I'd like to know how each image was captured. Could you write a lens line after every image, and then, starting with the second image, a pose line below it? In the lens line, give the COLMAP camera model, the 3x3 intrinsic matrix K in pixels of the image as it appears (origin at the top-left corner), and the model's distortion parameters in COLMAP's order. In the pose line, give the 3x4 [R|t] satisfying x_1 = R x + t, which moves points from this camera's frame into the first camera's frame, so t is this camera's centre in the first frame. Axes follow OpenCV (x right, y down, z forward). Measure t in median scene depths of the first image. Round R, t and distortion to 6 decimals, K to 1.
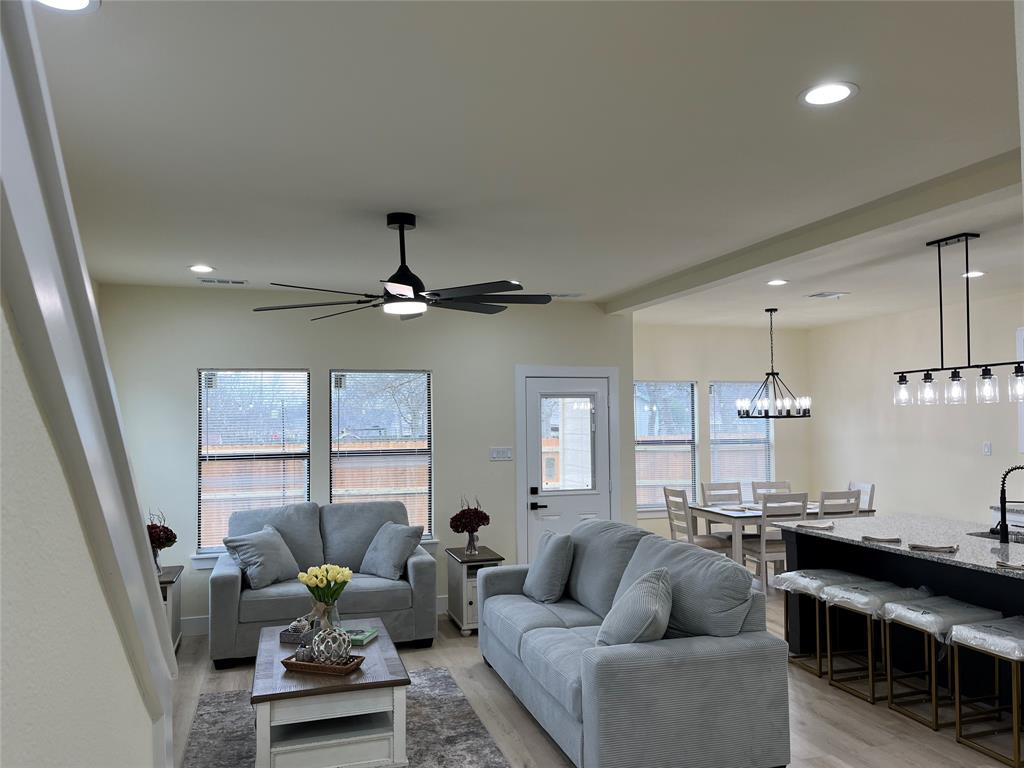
lens RADIAL K [[775.4, 0, 517.3], [0, 775.4, 391.5], [0, 0, 1]] dist [0.067387, -0.086805]
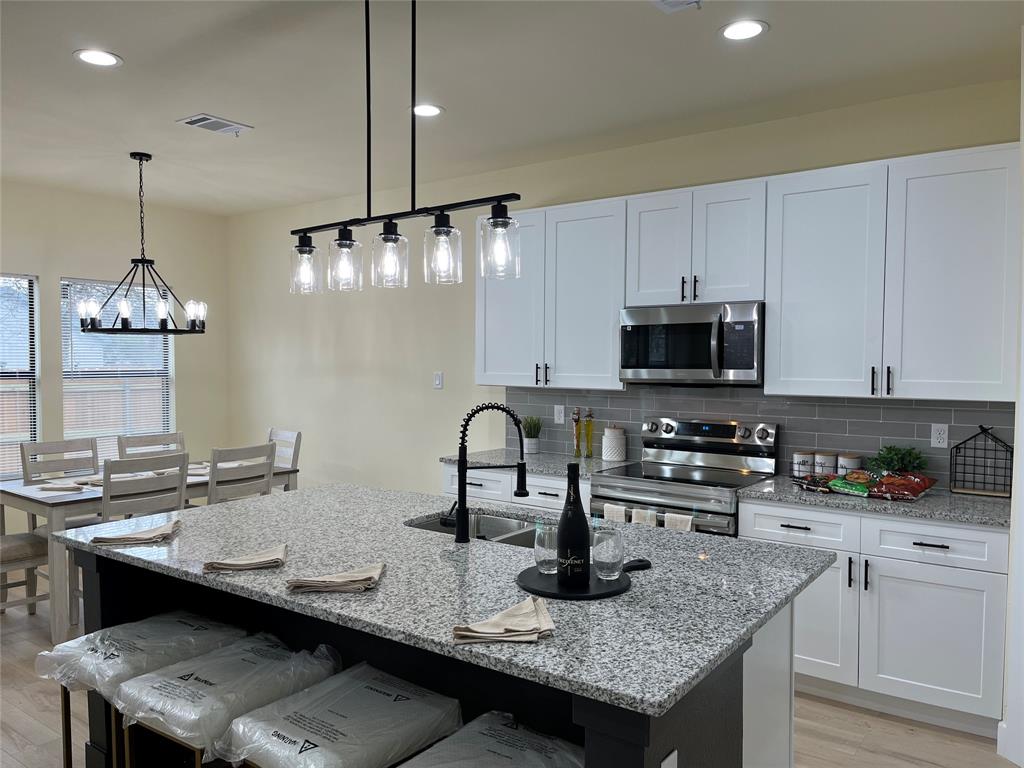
lens RADIAL K [[775.4, 0, 518.5], [0, 775.4, 389.3], [0, 0, 1]] dist [0.067387, -0.086805]
pose [[0.800673, -0.014156, 0.598934, 0.241061], [-0.030681, 0.997440, 0.064590, 0.035877], [-0.598315, -0.070091, 0.798189, 0.405328]]
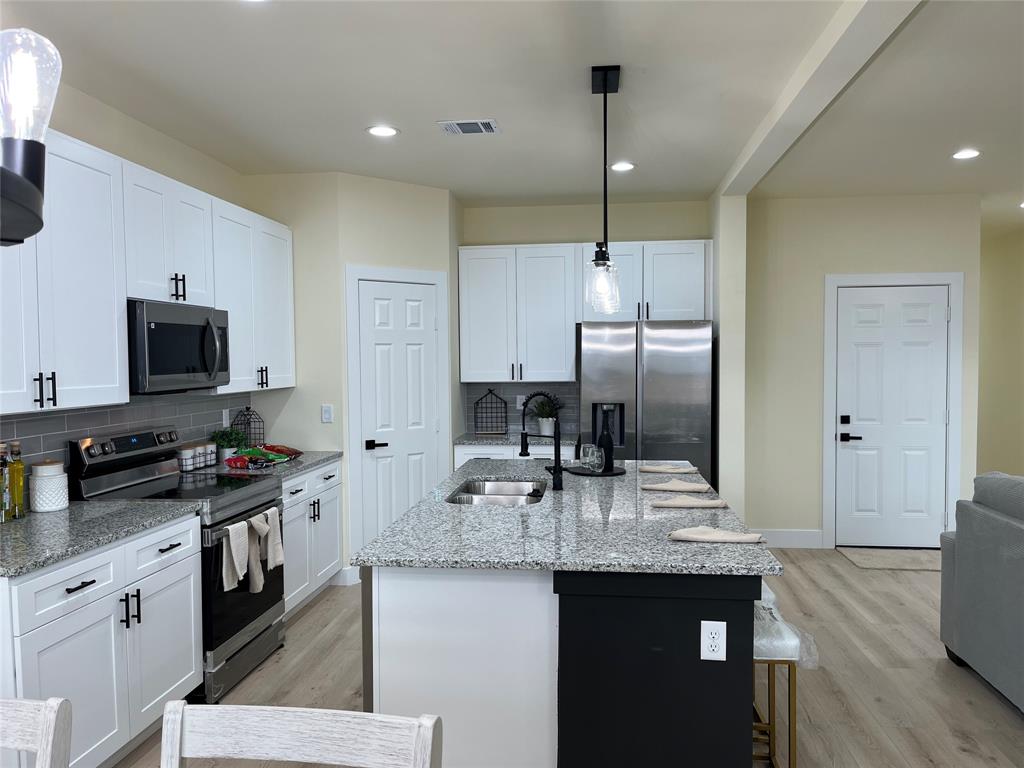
lens RADIAL K [[775.4, 0, 520.8], [0, 775.4, 385.5], [0, 0, 1]] dist [0.067387, -0.086805]
pose [[-0.919481, 0.003315, 0.393120, 0.262224], [0.003439, 0.999994, -0.000389, 0.066968], [-0.393119, 0.000995, -0.919487, 1.284827]]
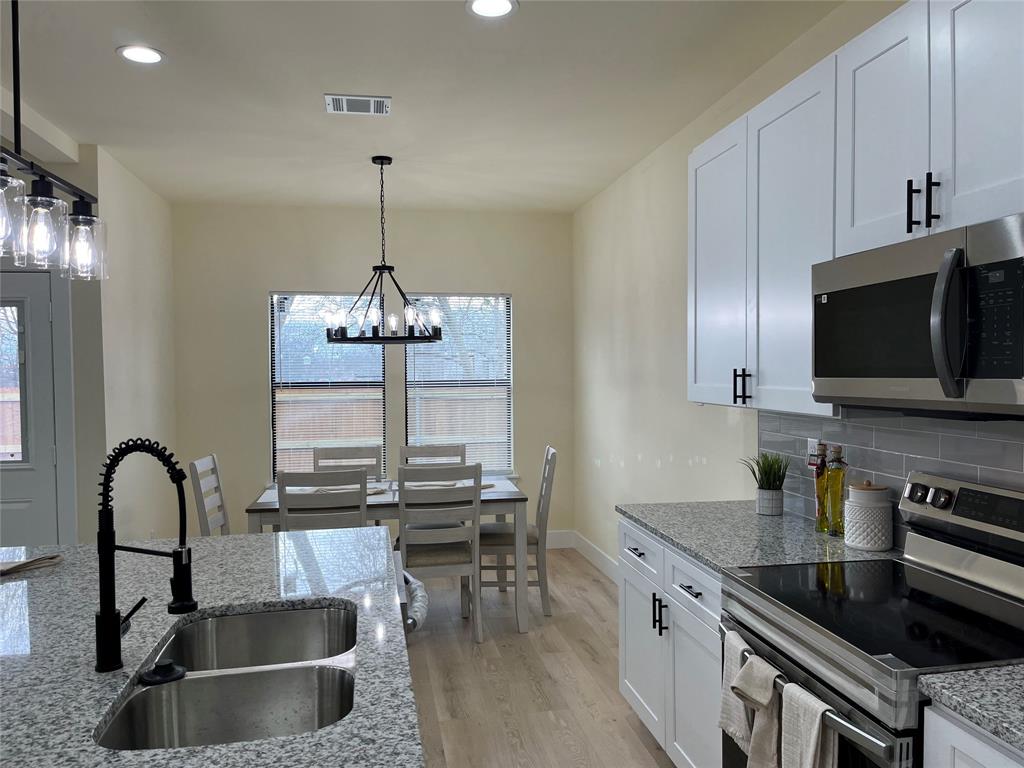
lens RADIAL K [[775.4, 0, 511.4], [0, 775.4, 388.9], [0, 0, 1]] dist [0.067387, -0.086805]
pose [[0.993122, 0.001059, -0.117079, 0.617983], [0.006323, 0.998015, 0.062660, 0.040934], [0.116913, -0.062969, 0.991144, 0.519849]]
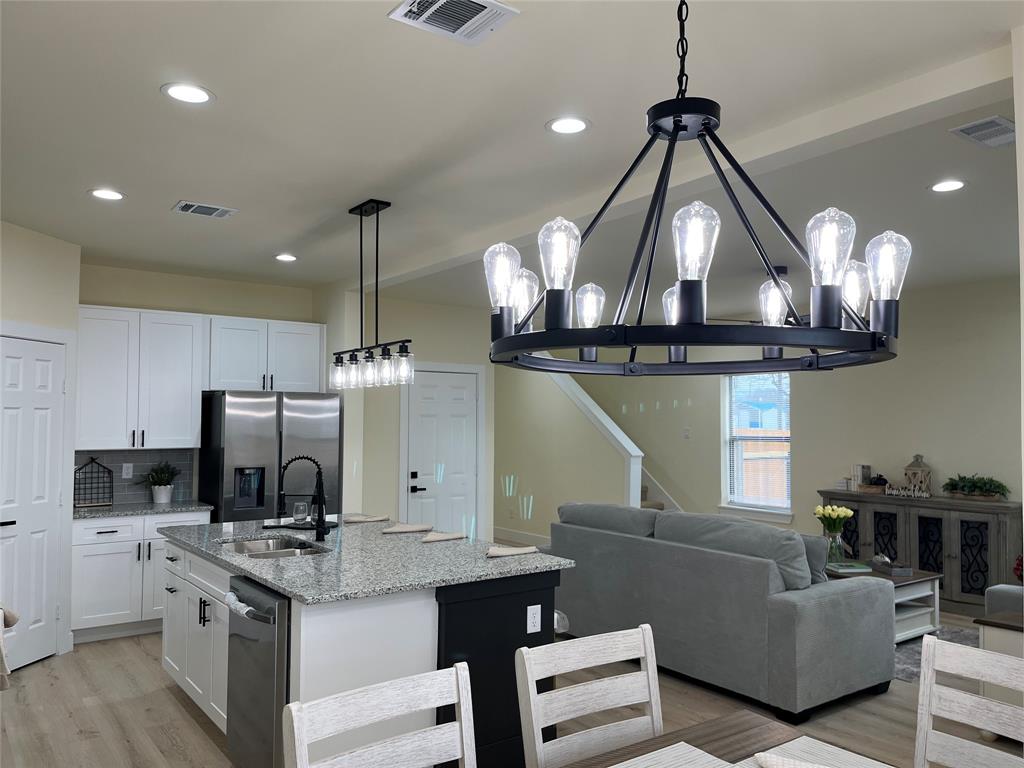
lens RADIAL K [[775.4, 0, 513.9], [0, 775.4, 386.2], [0, 0, 1]] dist [0.067387, -0.086805]
pose [[-0.943692, -0.007614, -0.330737, 0.529532], [0.018069, 0.997057, -0.074511, 0.064957], [0.330331, -0.076291, -0.940777, 1.438588]]
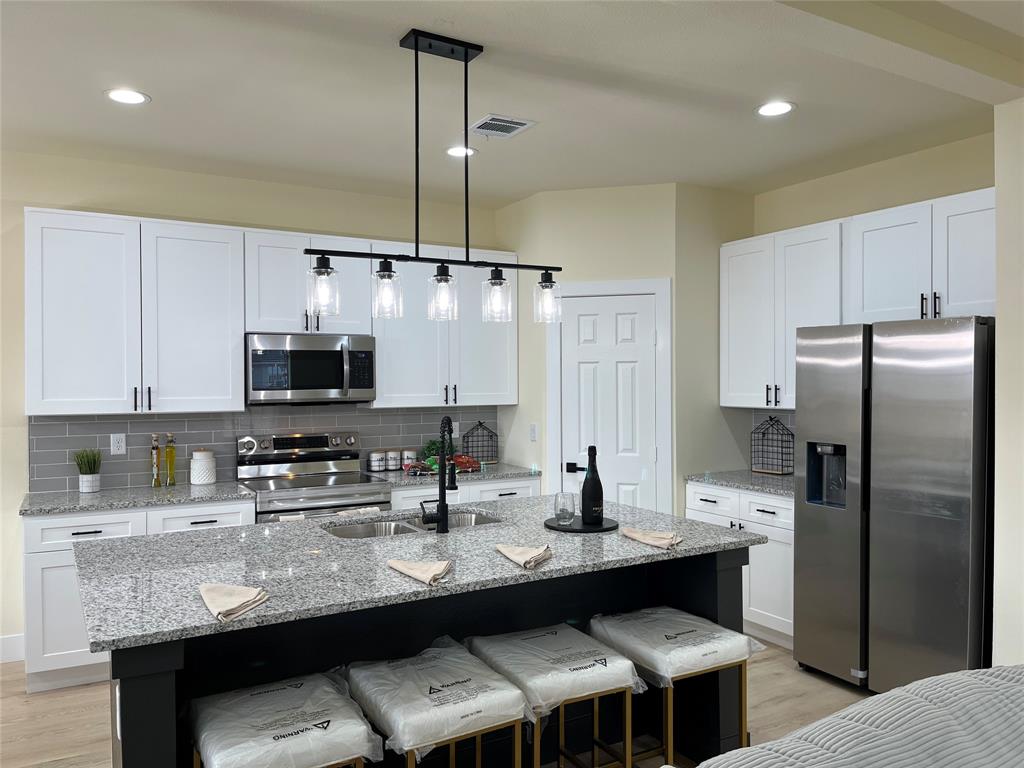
lens RADIAL K [[775.4, 0, 514.1], [0, 775.4, 390.7], [0, 0, 1]] dist [0.067387, -0.086805]
pose [[-0.231074, -0.006080, 0.972917, -0.029912], [-0.028478, 0.999594, -0.000517, 0.052294], [-0.972519, -0.027827, -0.231154, 0.819820]]
